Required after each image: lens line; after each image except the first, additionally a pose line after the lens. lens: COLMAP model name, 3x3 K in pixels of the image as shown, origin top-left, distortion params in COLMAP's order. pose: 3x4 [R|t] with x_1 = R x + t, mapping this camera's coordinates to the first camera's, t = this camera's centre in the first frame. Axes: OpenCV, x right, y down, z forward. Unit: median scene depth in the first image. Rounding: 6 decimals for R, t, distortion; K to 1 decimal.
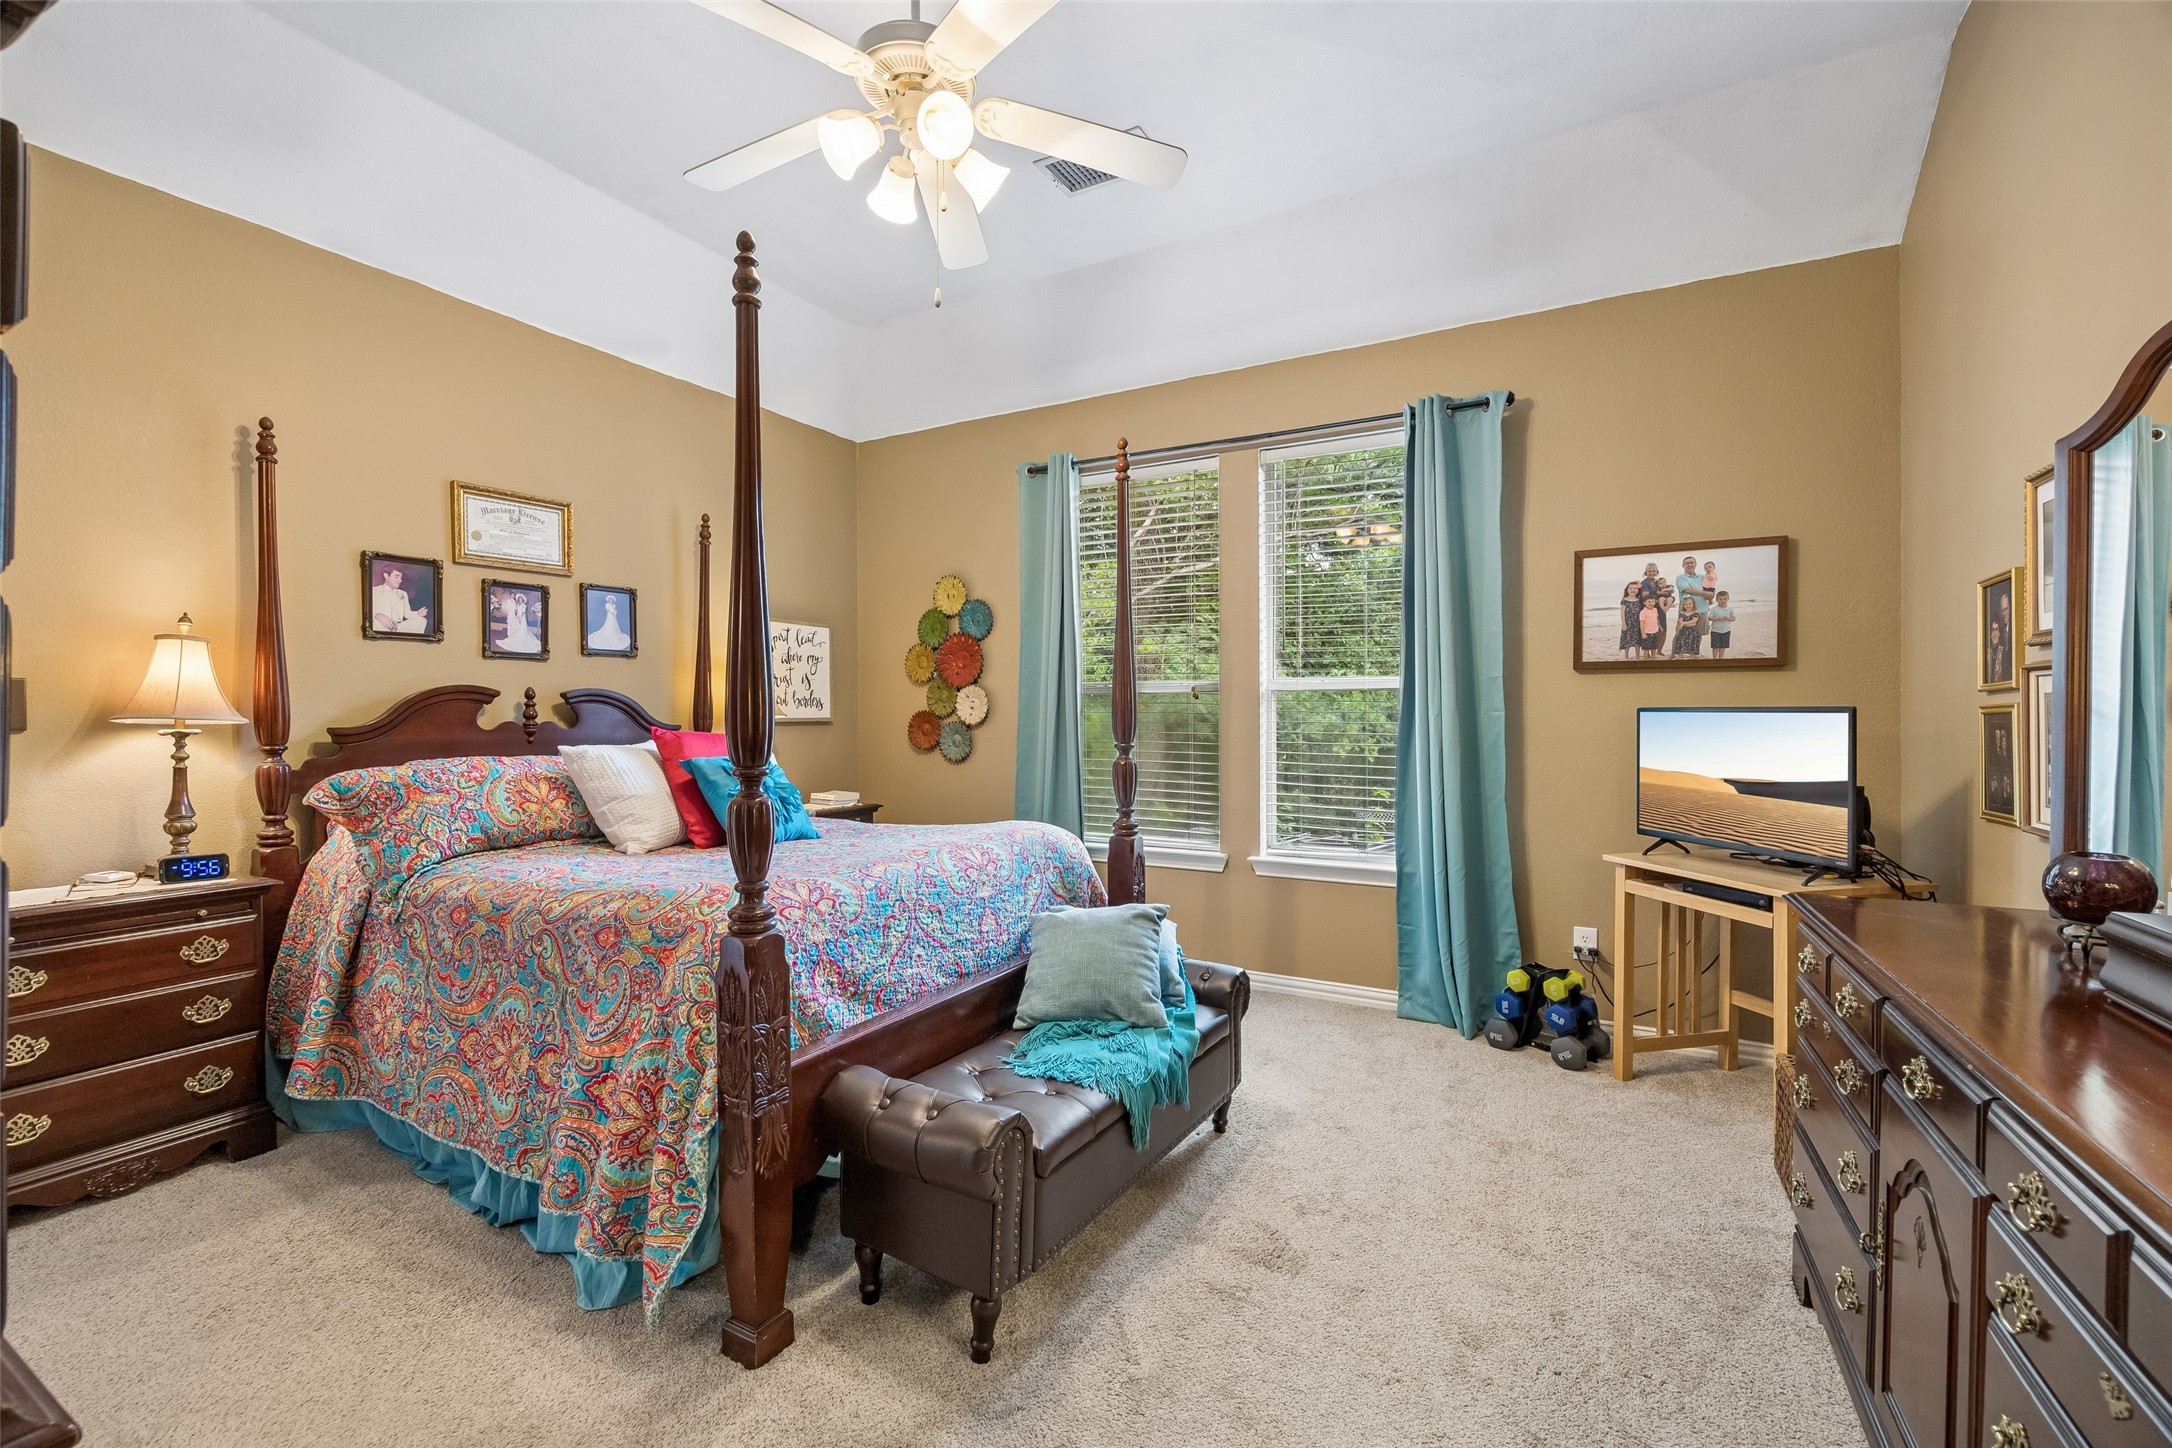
lens RADIAL K [[915.9, 0, 1076.6], [0, 915.9, 730.6], [0, 0, 1]] dist [-0.011672, 0.000302]
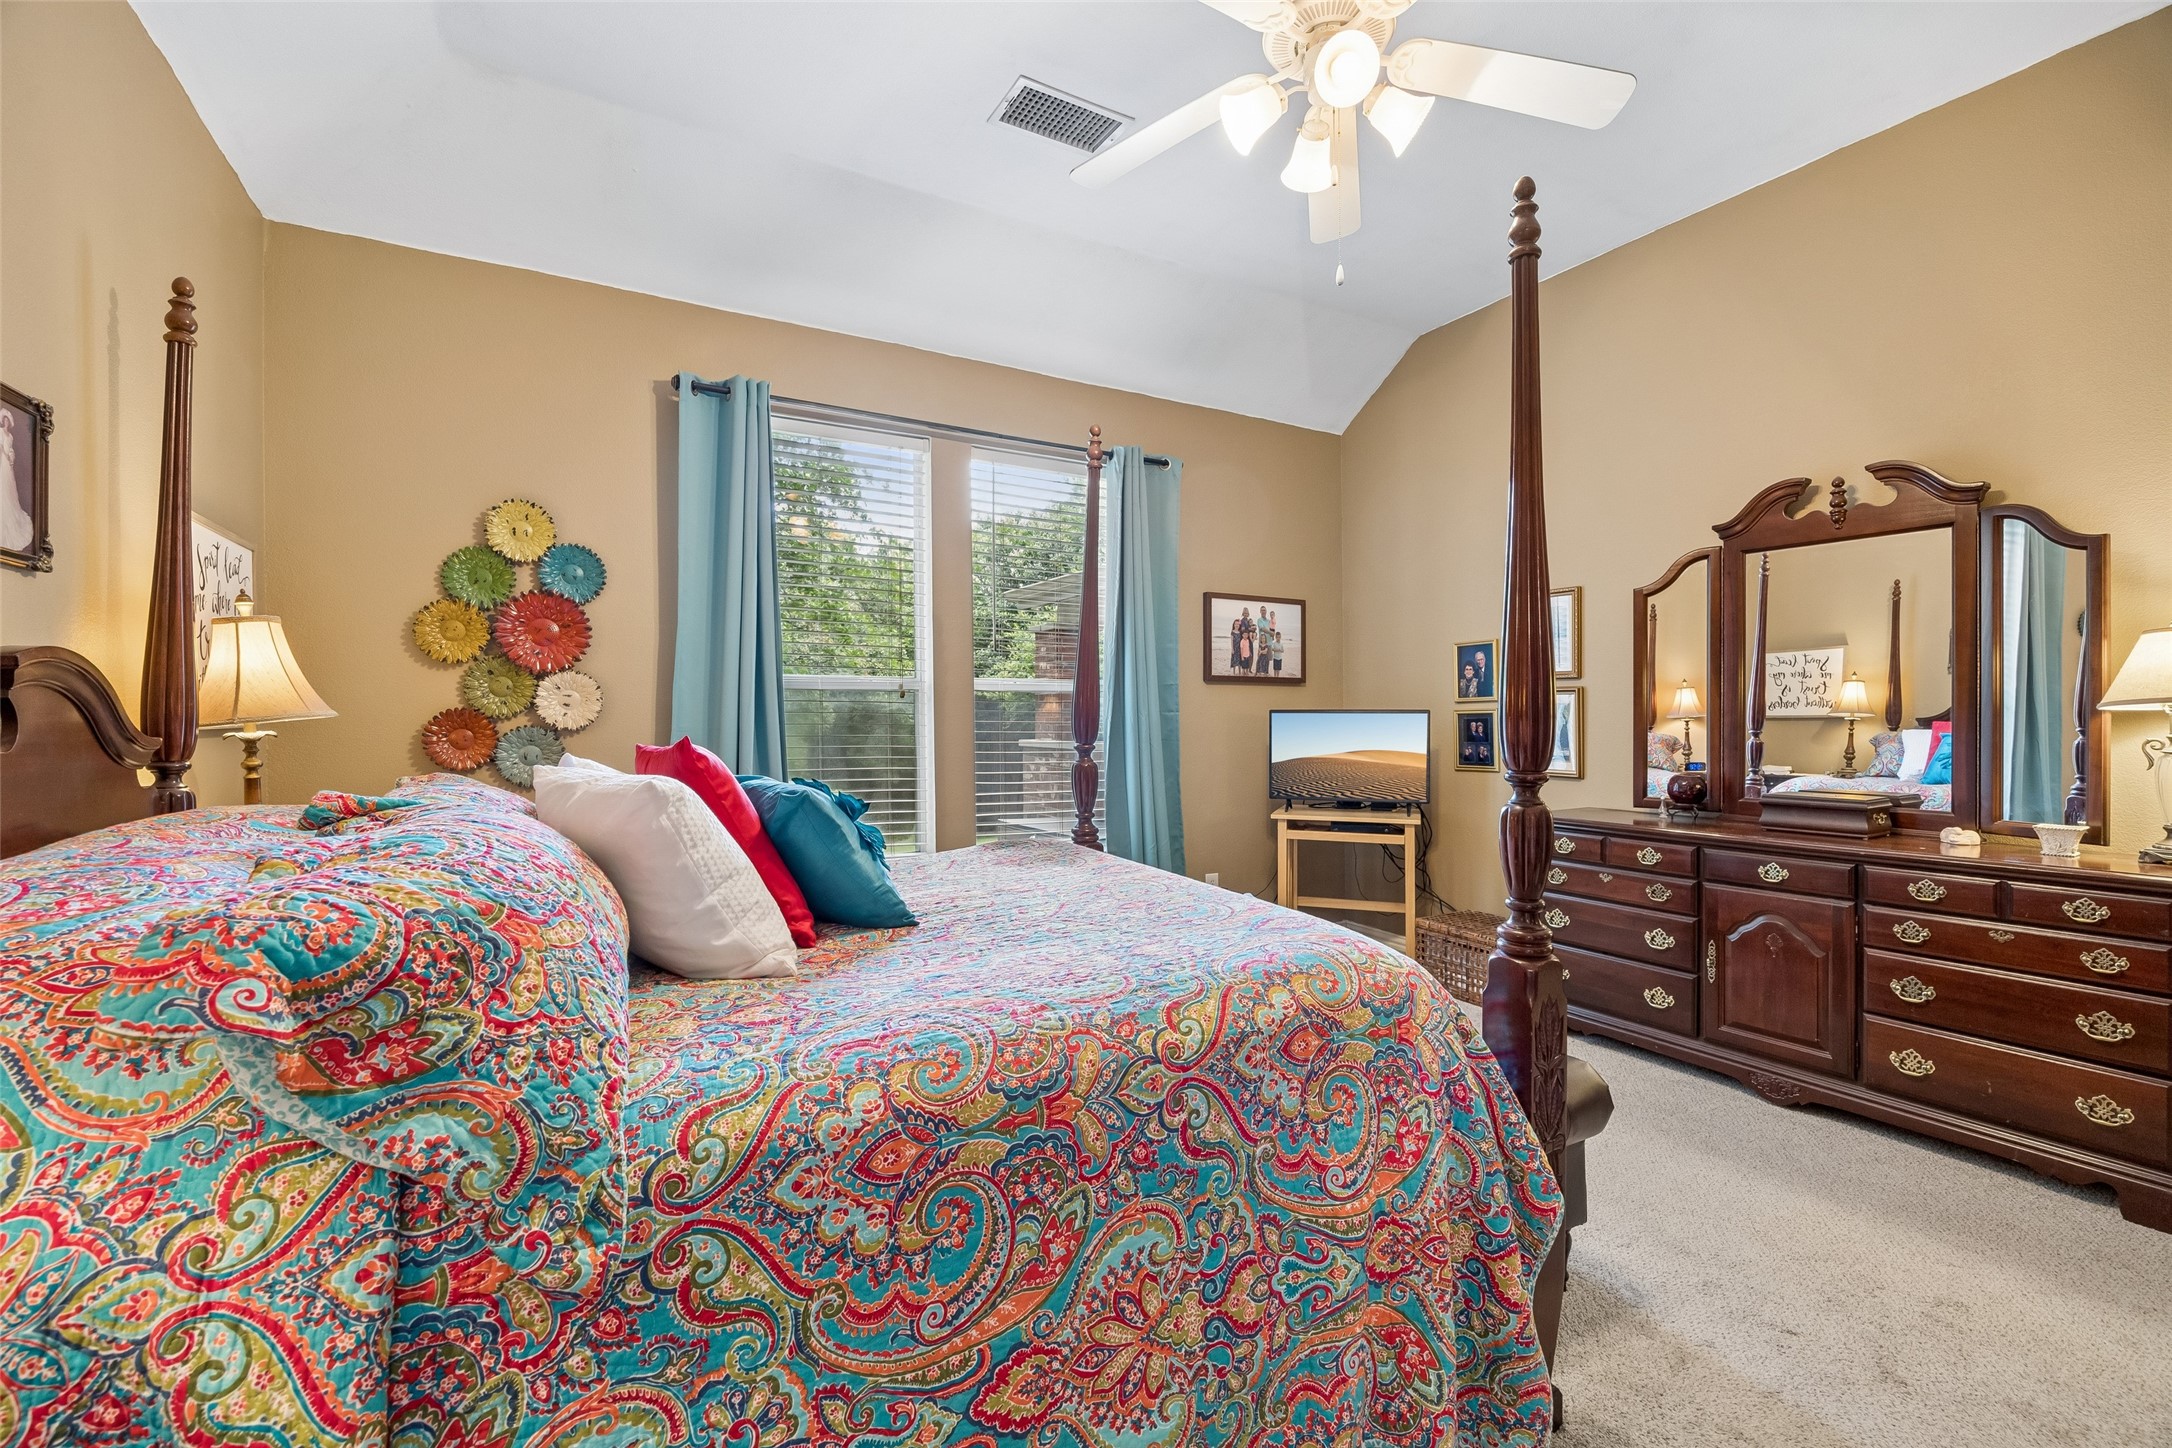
lens RADIAL K [[915.9, 0, 1097.0], [0, 915.9, 713.9], [0, 0, 1]] dist [-0.011672, 0.000302]
pose [[0.511639, 0.001029, 0.859200, -0.719073], [0.014904, 0.999838, -0.010072, -0.007673], [-0.859071, 0.017959, 0.511541, 0.479310]]
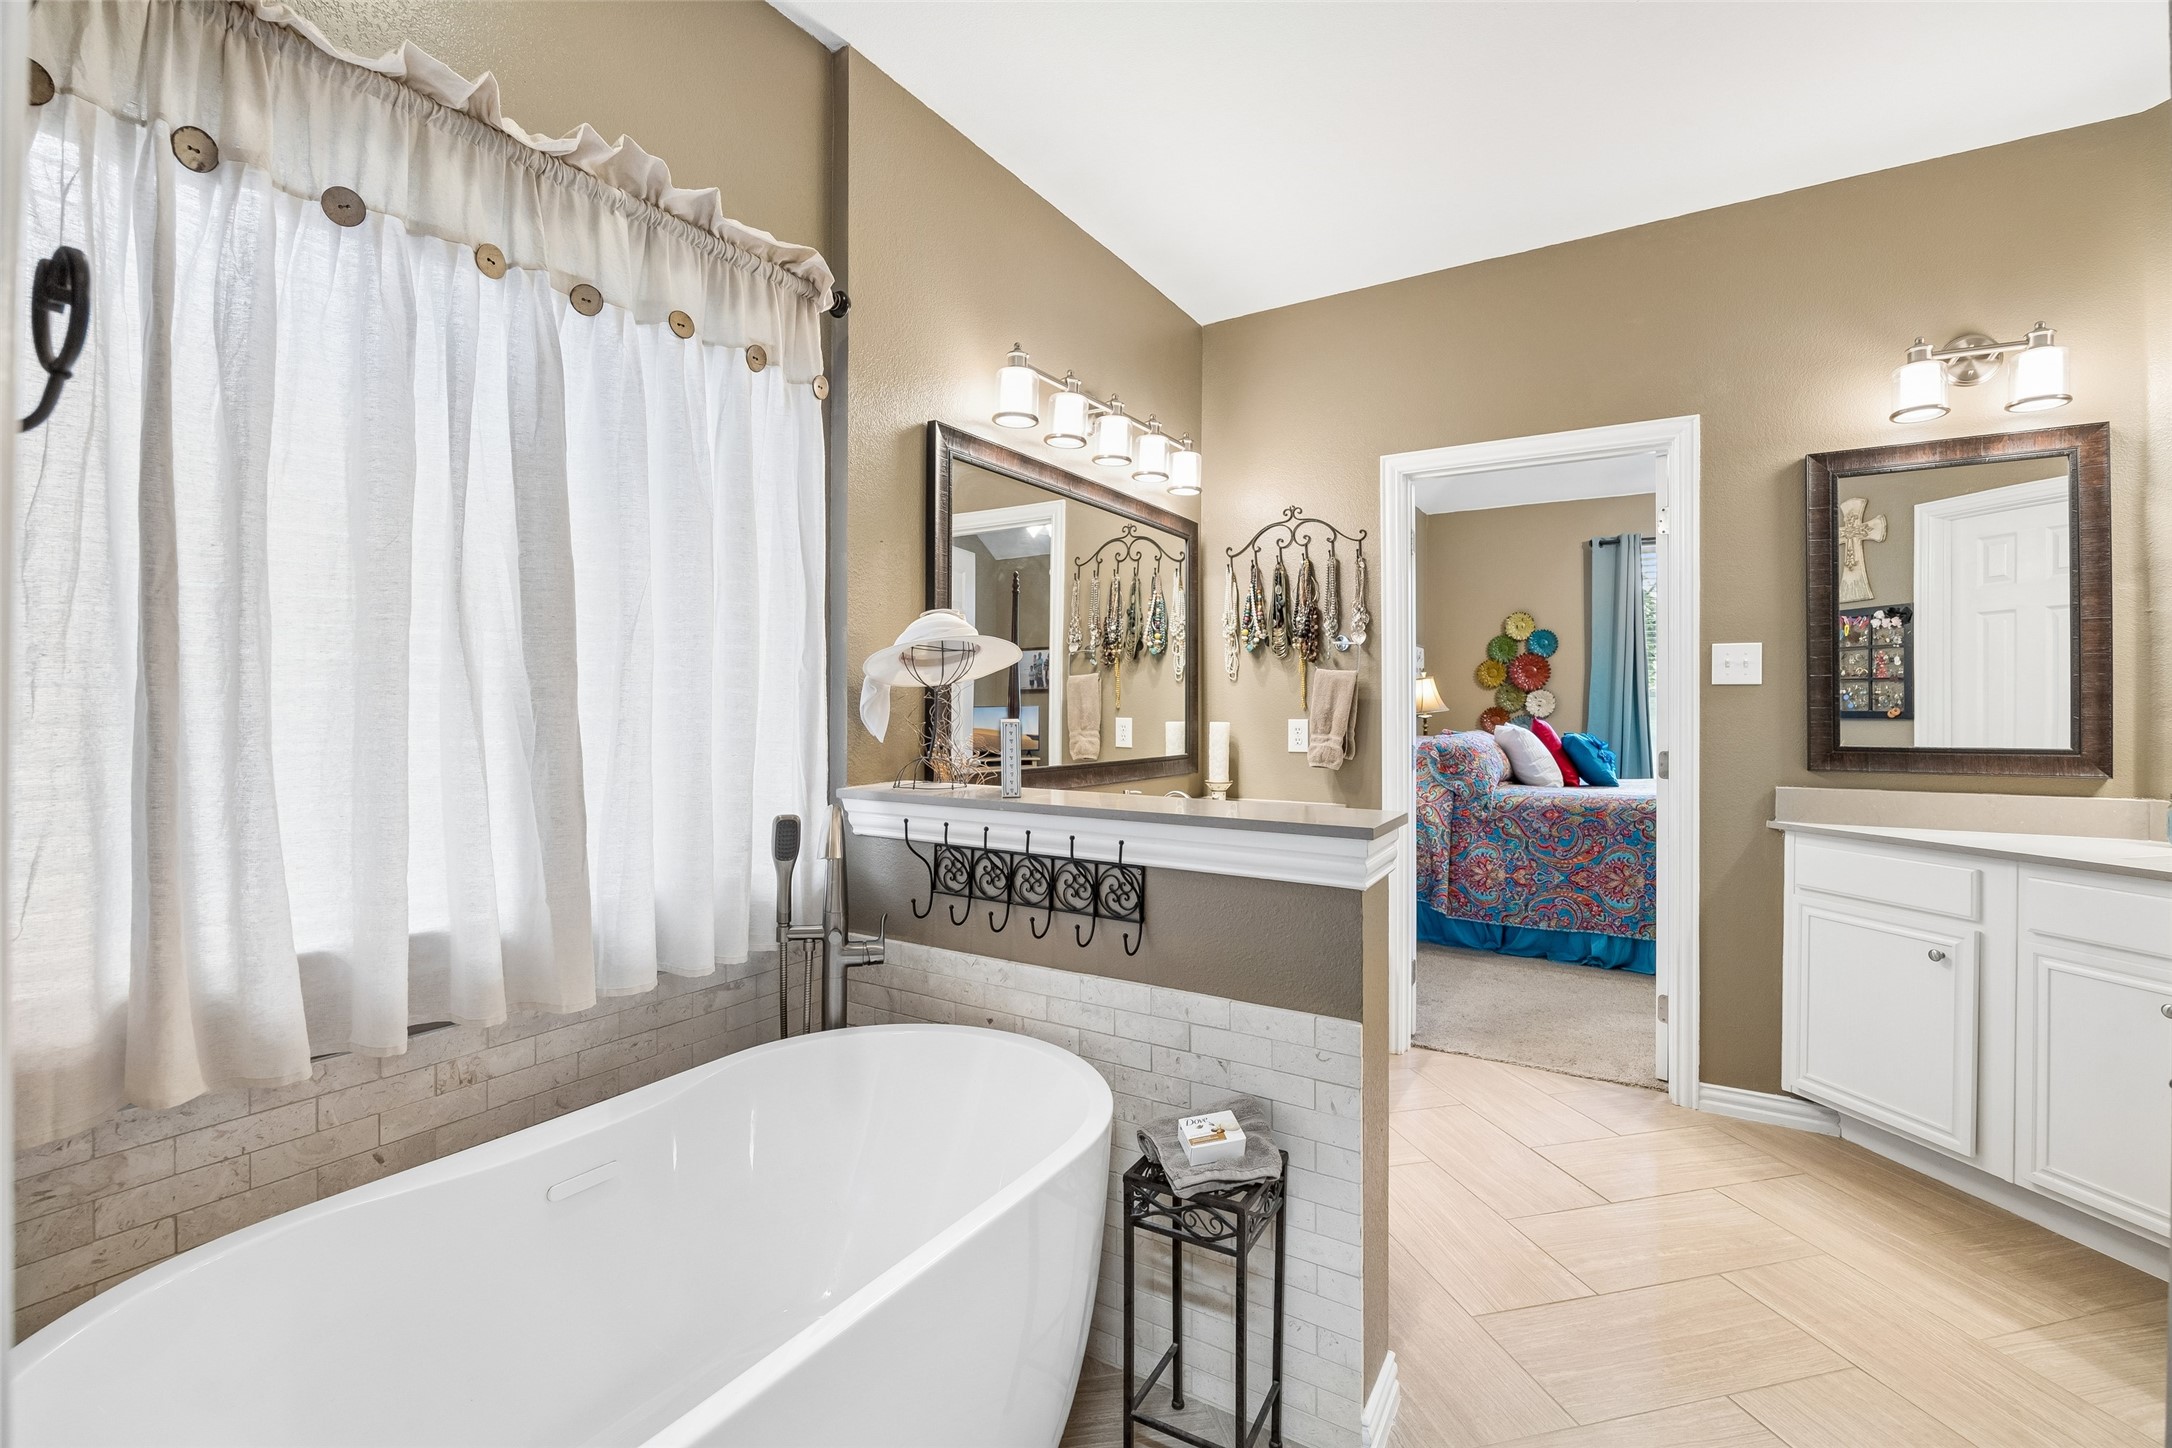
lens RADIAL K [[961.7, 0, 1088.6], [0, 961.7, 705.4], [0, 0, 1]] dist [-0.015323, 0.001160]
pose [[0.999481, 0.005729, -0.031714, -1.128810], [-0.006348, 0.999791, -0.019442, 0.012433], [0.031596, 0.019633, 0.999308, -0.751428]]
